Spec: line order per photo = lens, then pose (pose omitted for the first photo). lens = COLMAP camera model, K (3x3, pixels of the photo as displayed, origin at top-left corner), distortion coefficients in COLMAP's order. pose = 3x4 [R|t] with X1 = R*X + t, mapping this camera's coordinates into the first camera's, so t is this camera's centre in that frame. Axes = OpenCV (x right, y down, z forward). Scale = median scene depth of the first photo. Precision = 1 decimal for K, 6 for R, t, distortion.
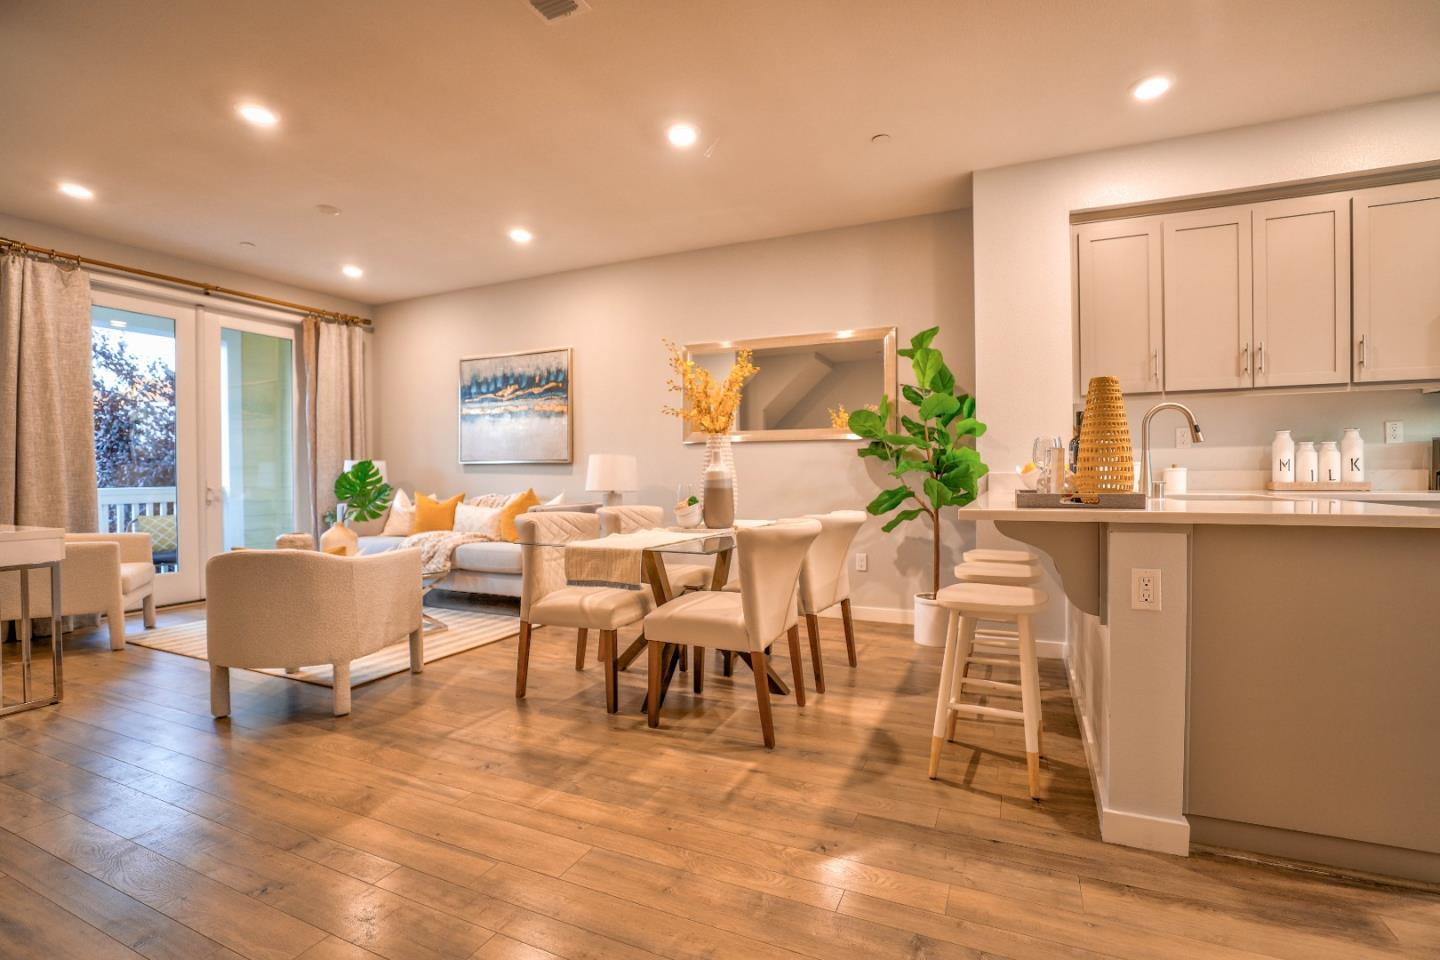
lens RADIAL K [[657.3, 0, 726.5], [0, 657.3, 481.1], [0, 0, 1]] dist [-0.046409, 0.013536]
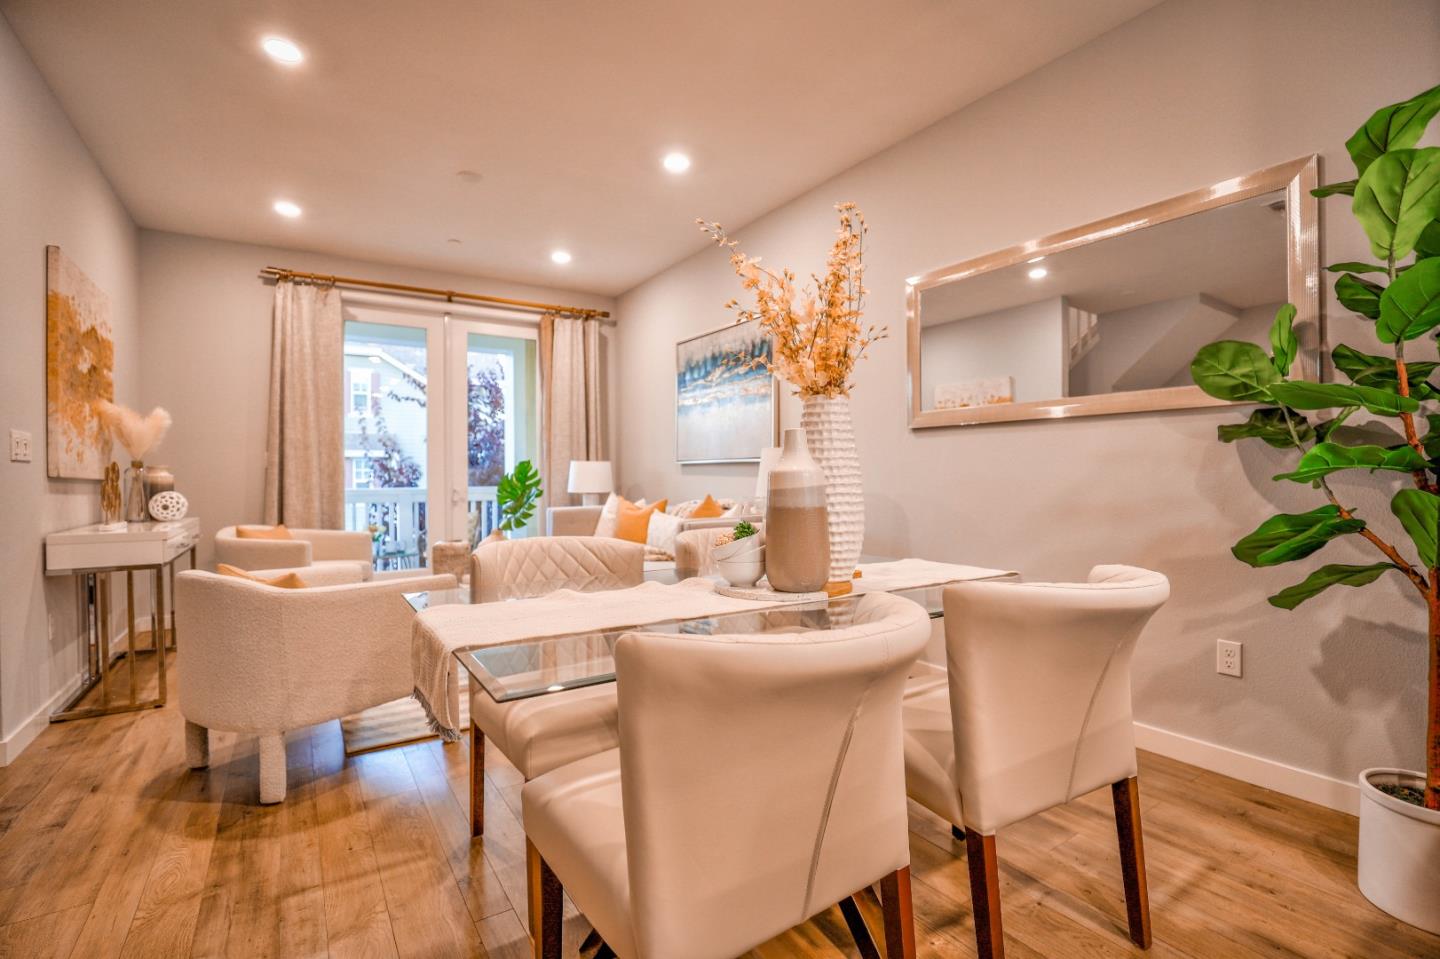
lens RADIAL K [[656.5, 0, 725.3], [0, 656.5, 479.8], [0, 0, 1]] dist [-0.040832, 0.010843]
pose [[0.848469, 0.004383, -0.529227, 0.149239], [-0.006298, 0.999979, -0.001816, -0.005809], [0.529208, 0.004874, 0.848478, 0.422550]]
